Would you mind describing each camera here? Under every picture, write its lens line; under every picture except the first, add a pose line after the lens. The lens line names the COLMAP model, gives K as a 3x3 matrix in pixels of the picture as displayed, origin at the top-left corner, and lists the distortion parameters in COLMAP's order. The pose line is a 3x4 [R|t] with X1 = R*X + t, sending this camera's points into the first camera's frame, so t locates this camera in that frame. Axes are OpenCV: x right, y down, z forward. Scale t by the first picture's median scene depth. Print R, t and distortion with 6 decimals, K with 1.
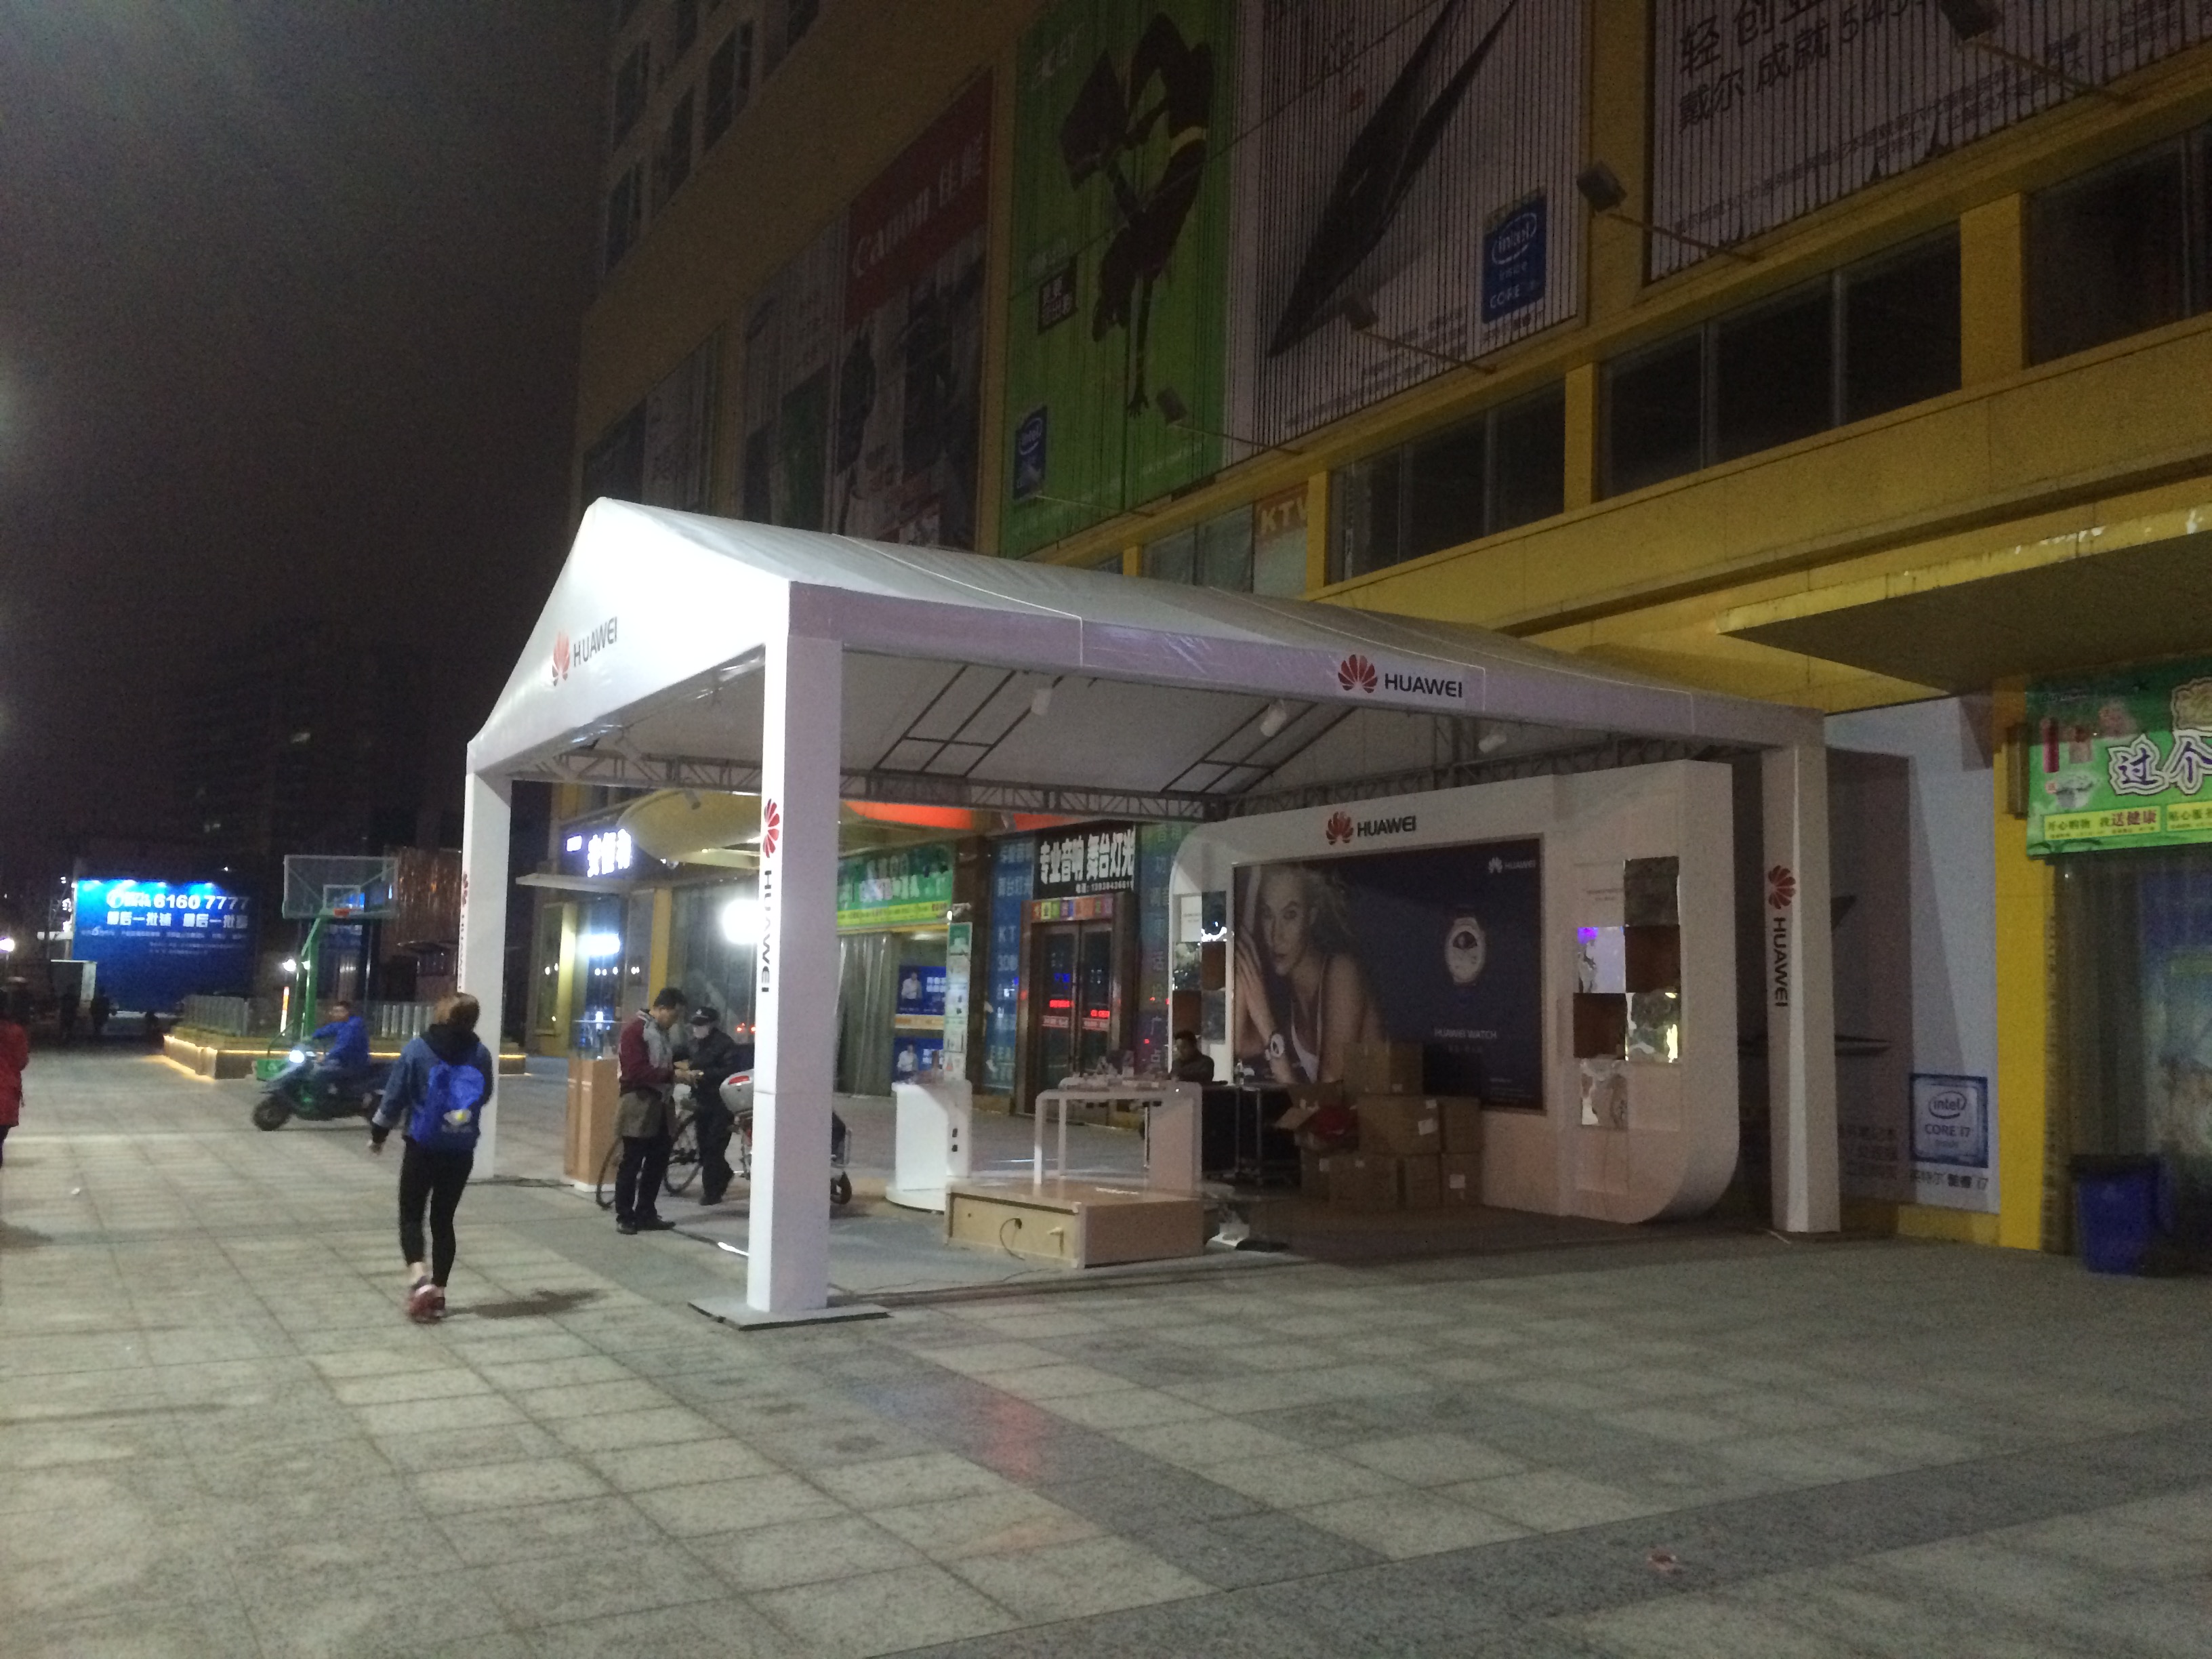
lens RADIAL K [[1879.6, 0, 1100.6], [0, 1879.6, 833.7], [0, 0, 1]] dist [0.037496, 0.001346]
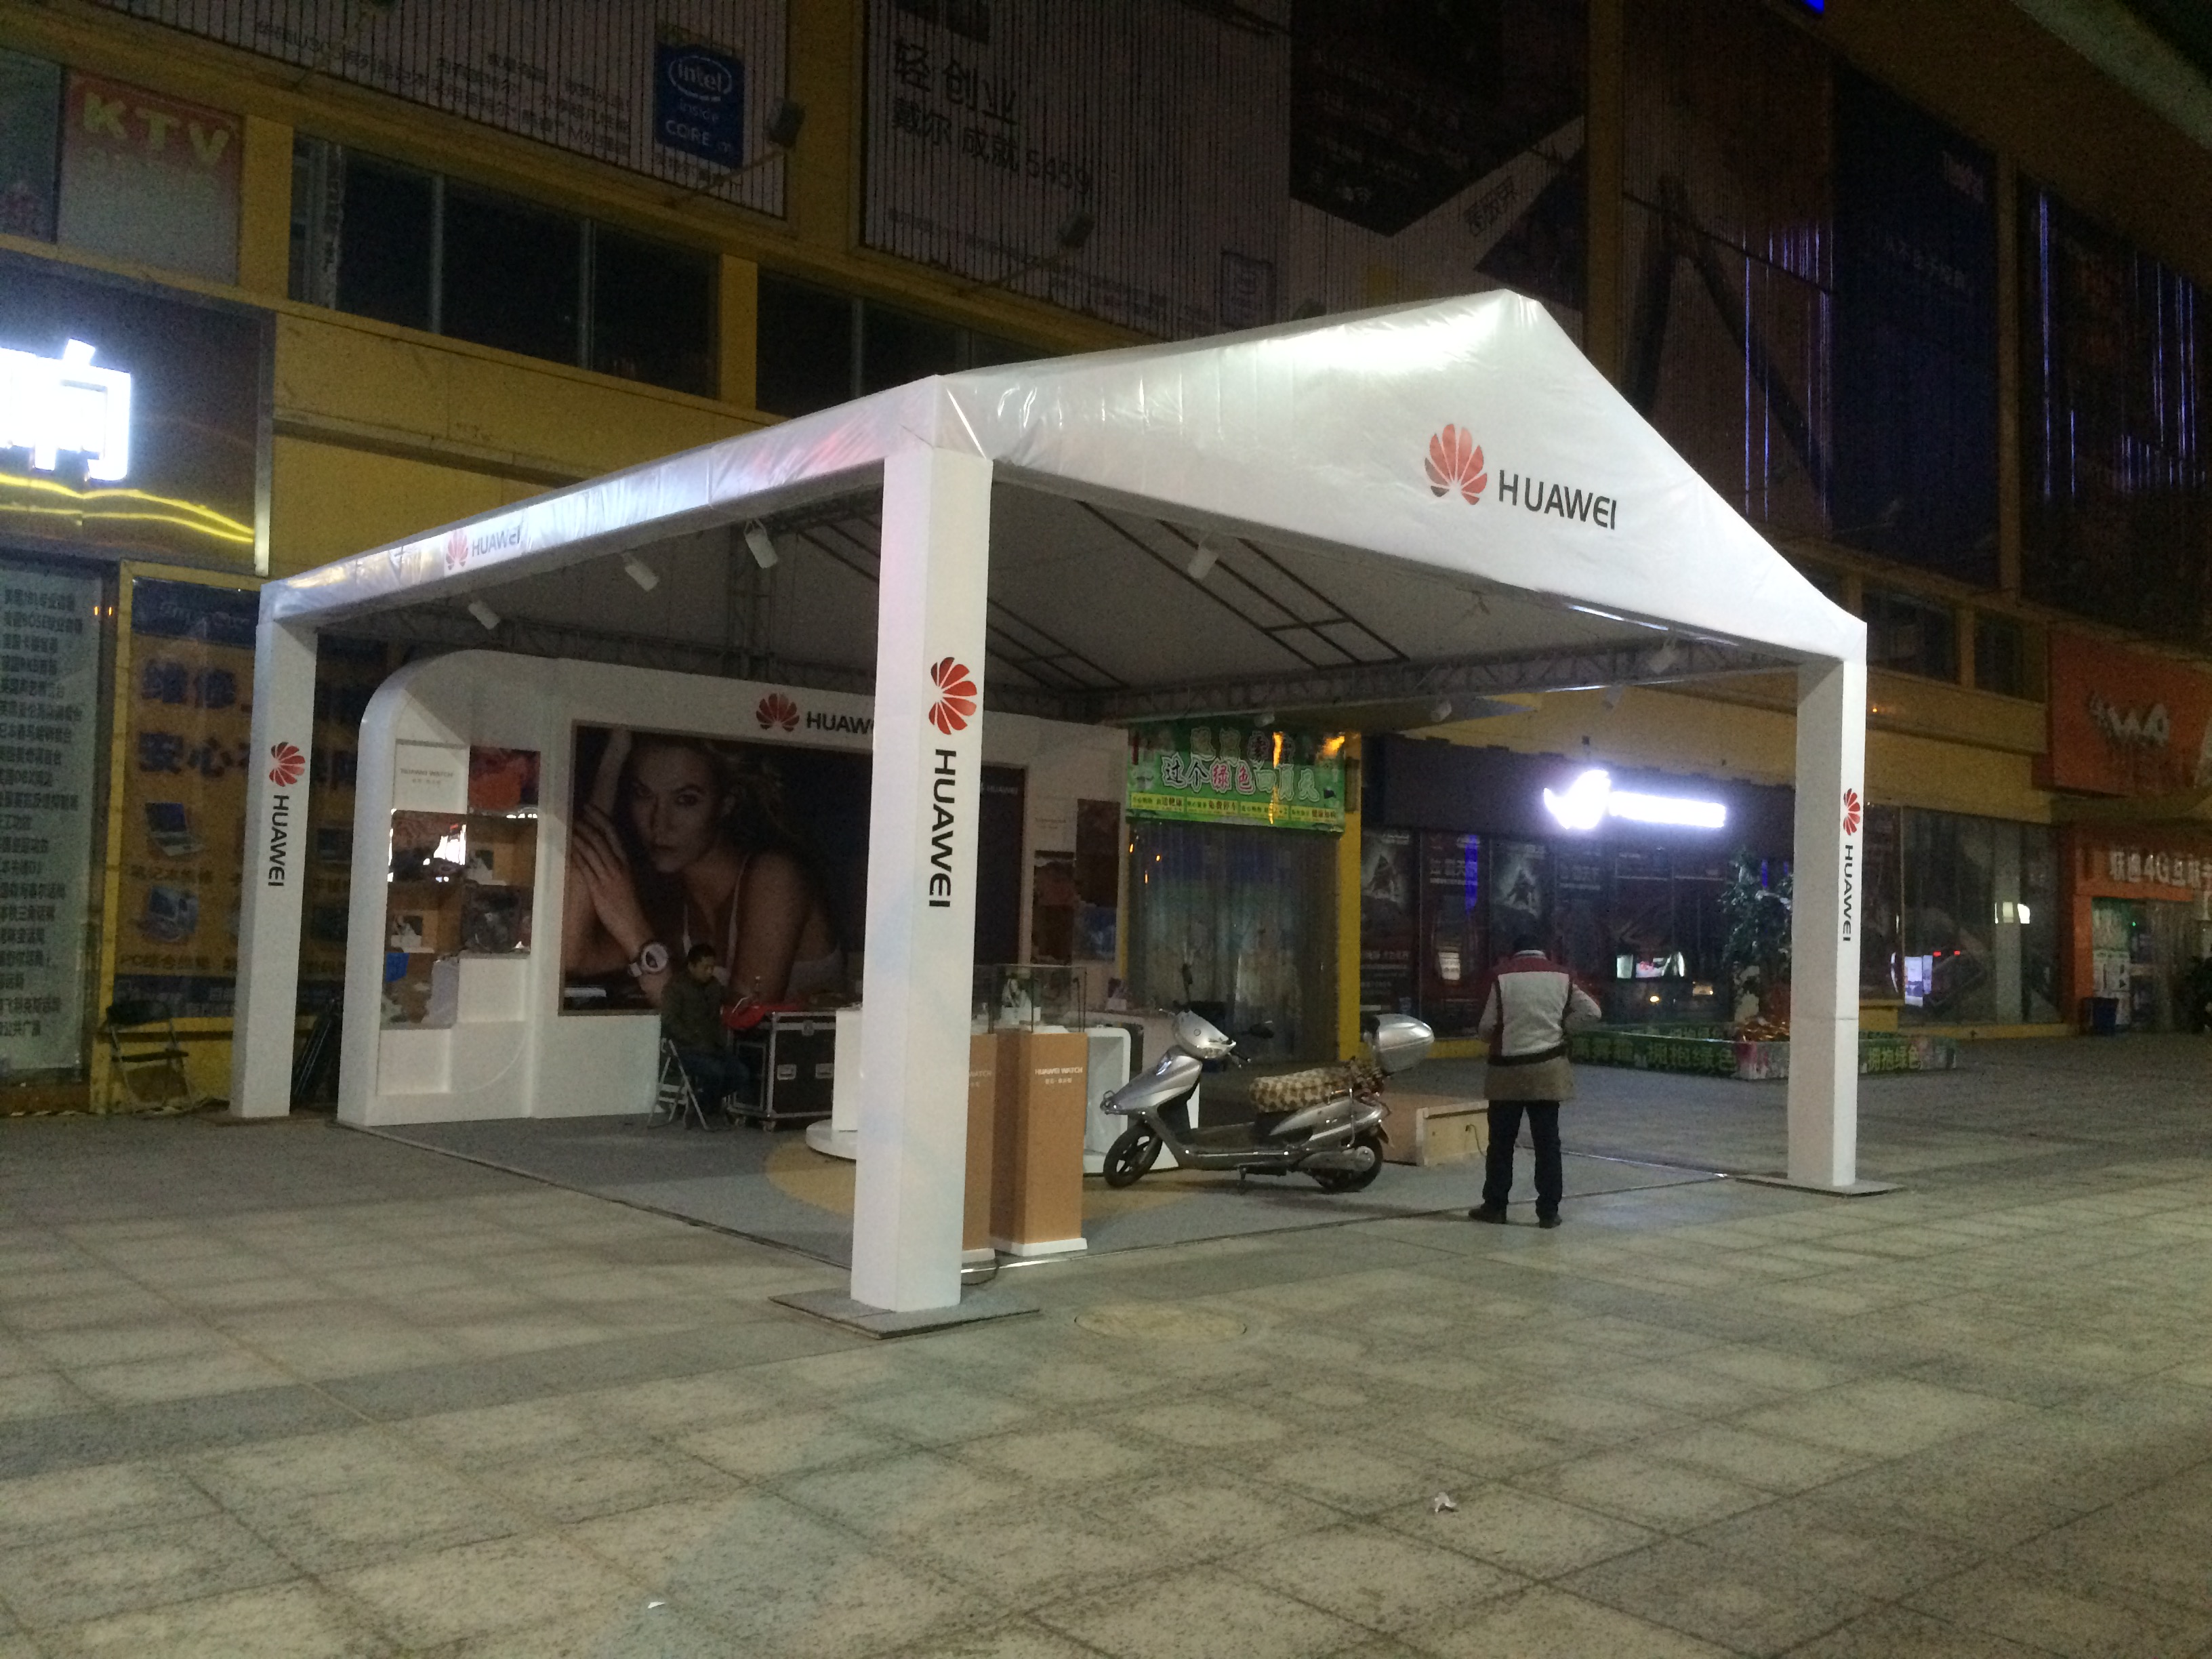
lens RADIAL K [[1879.6, 0, 1098.4], [0, 1879.6, 825.7], [0, 0, 1]] dist [0.037496, 0.001346]
pose [[-0.197037, 0.027898, 0.979999, -0.766614], [-0.120965, 0.991265, -0.052539, 0.077784], [-0.972905, -0.128898, -0.191941, 1.006952]]
